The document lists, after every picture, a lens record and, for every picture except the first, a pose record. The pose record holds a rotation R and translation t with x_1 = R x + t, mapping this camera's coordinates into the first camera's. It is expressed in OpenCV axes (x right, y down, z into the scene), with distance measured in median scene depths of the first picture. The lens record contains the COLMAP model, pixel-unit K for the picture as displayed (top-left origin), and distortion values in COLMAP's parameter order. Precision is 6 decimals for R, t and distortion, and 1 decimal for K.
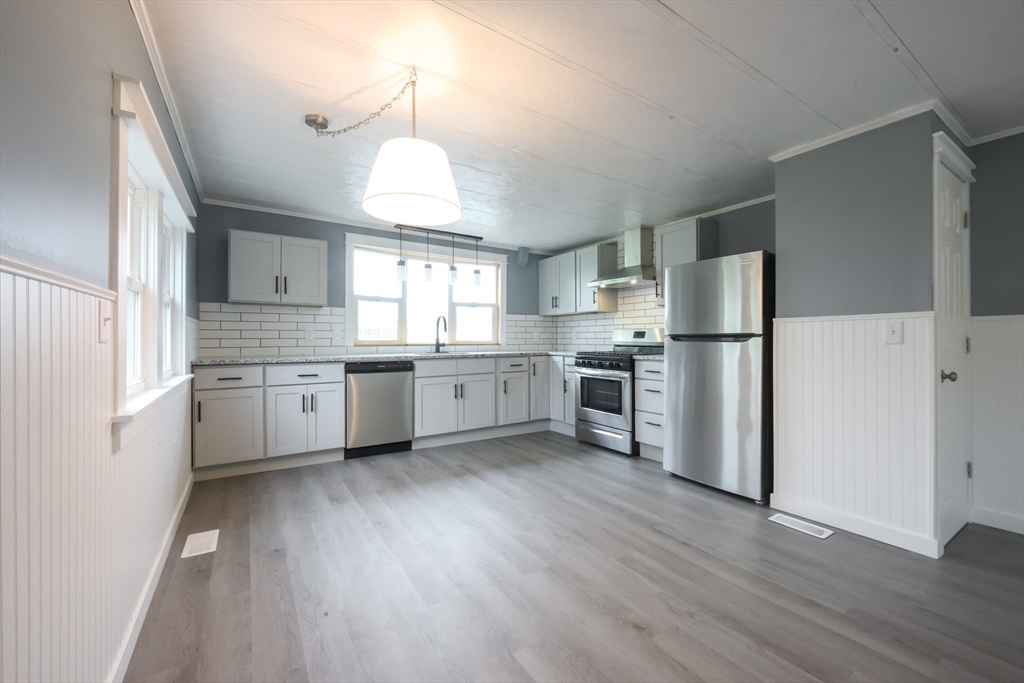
lens RADIAL K [[411.0, 0, 524.2], [0, 411.0, 337.6], [0, 0, 1]] dist [-0.000938, -0.000069]
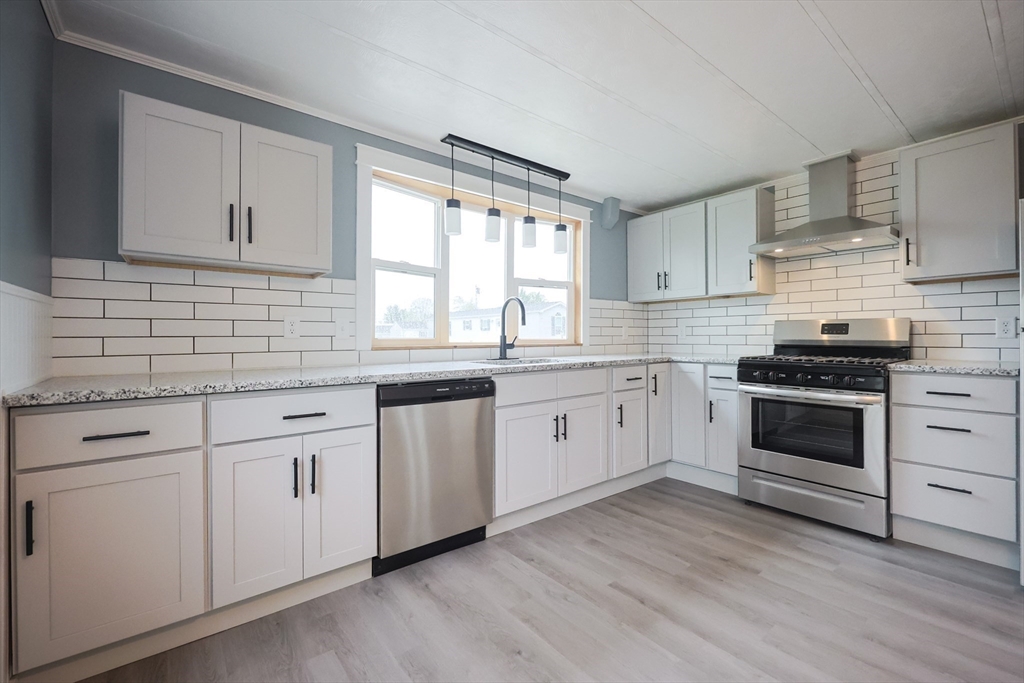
lens RADIAL K [[435.4, 0, 524.3], [0, 435.4, 333.5], [0, 0, 1]] dist [-0.001043, -0.000175]
pose [[0.995579, -0.001916, 0.093910, -0.281914], [0.002331, 0.999988, -0.004313, 0.001771], [-0.093901, 0.004513, 0.995571, 0.422262]]
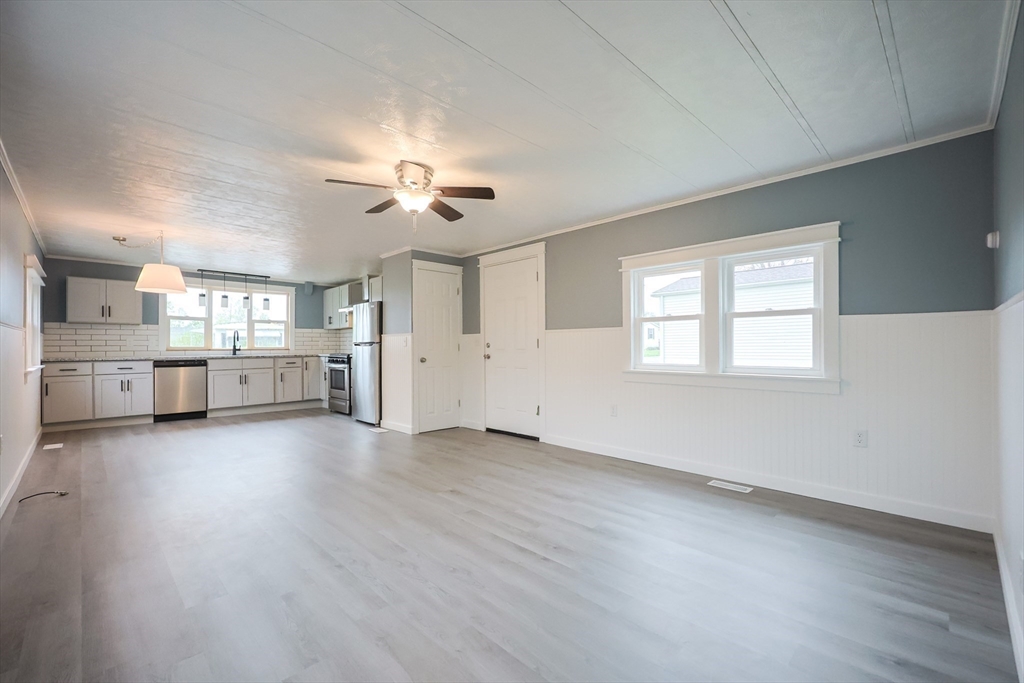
lens RADIAL K [[435.2, 0, 519.8], [0, 435.2, 344.4], [0, 0, 1]] dist [0.001520, 0.000345]
pose [[0.981868, -0.002856, 0.189543, 0.580849], [0.003294, 0.999993, -0.001996, 0.005502], [-0.189536, 0.002584, 0.981870, -0.842837]]
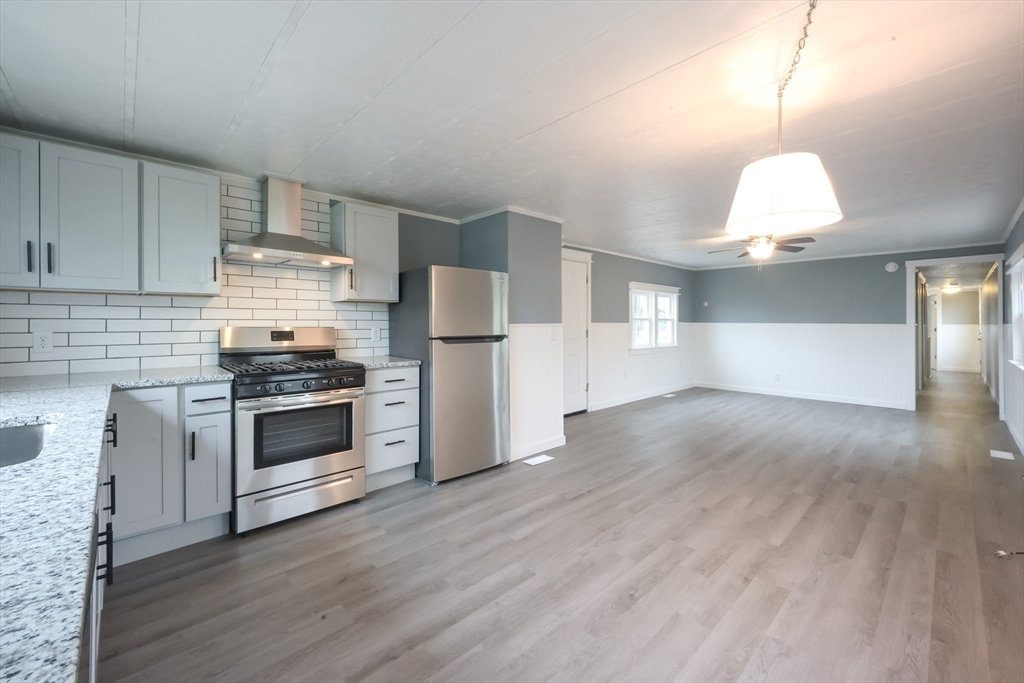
lens RADIAL K [[417.5, 0, 514.7], [0, 417.5, 322.9], [0, 0, 1]] dist [-0.000159, -0.000016]
pose [[-0.167835, 0.003360, 0.985809, -0.518184], [-0.002694, 0.999989, -0.003867, -0.030172], [-0.985811, -0.003304, -0.167825, 0.814204]]
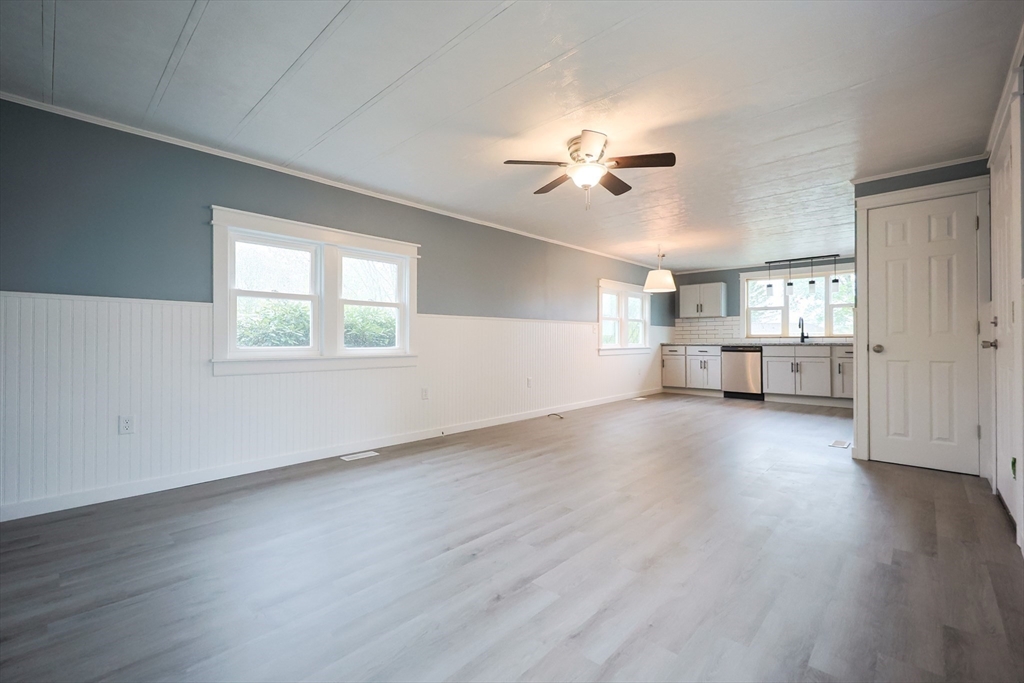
lens RADIAL K [[435.2, 0, 519.8], [0, 435.2, 344.4], [0, 0, 1]] dist [0.001520, 0.000345]
pose [[0.231760, 0.005112, -0.972760, 1.213006], [0.005770, 0.999961, 0.006629, 0.031593], [0.972756, -0.007149, 0.231721, -0.357520]]
